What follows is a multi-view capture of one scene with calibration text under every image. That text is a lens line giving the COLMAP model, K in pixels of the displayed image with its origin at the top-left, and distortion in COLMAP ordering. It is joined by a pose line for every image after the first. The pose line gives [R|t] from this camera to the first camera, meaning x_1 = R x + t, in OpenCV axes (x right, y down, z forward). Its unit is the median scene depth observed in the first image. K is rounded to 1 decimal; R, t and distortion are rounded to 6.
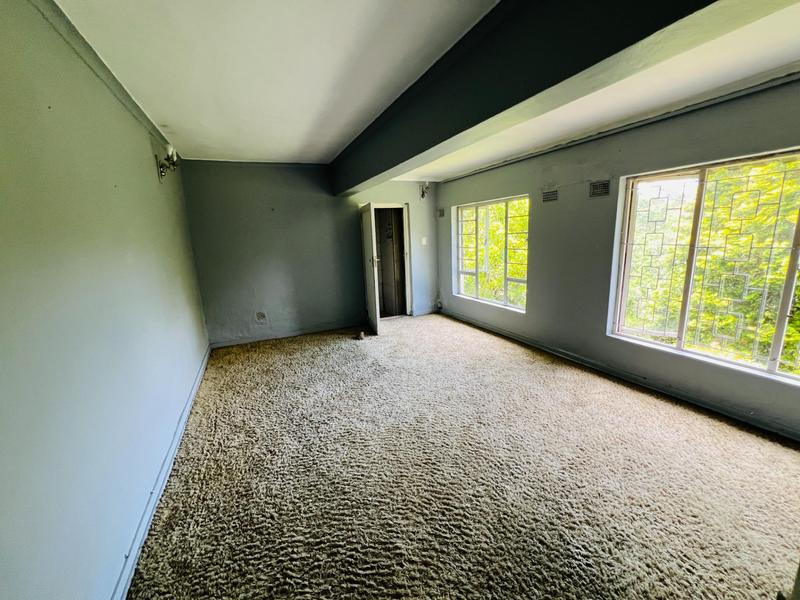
lens RADIAL K [[318.7, 0, 400.0], [0, 318.7, 300.0], [0, 0, 1]] dist [0.000294, 0.000191]
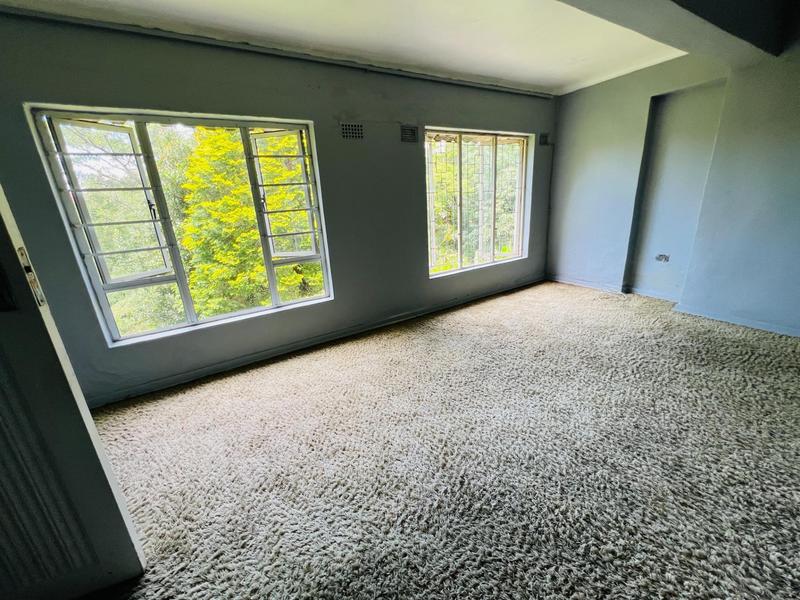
lens RADIAL K [[318.7, 0, 400.0], [0, 318.7, 300.0], [0, 0, 1]] dist [0.000294, 0.000191]
pose [[-0.088805, -0.283494, 0.954853, -0.335692], [0.251229, 0.921271, 0.296889, -0.142780], [-0.963845, 0.266252, -0.010592, 0.923205]]
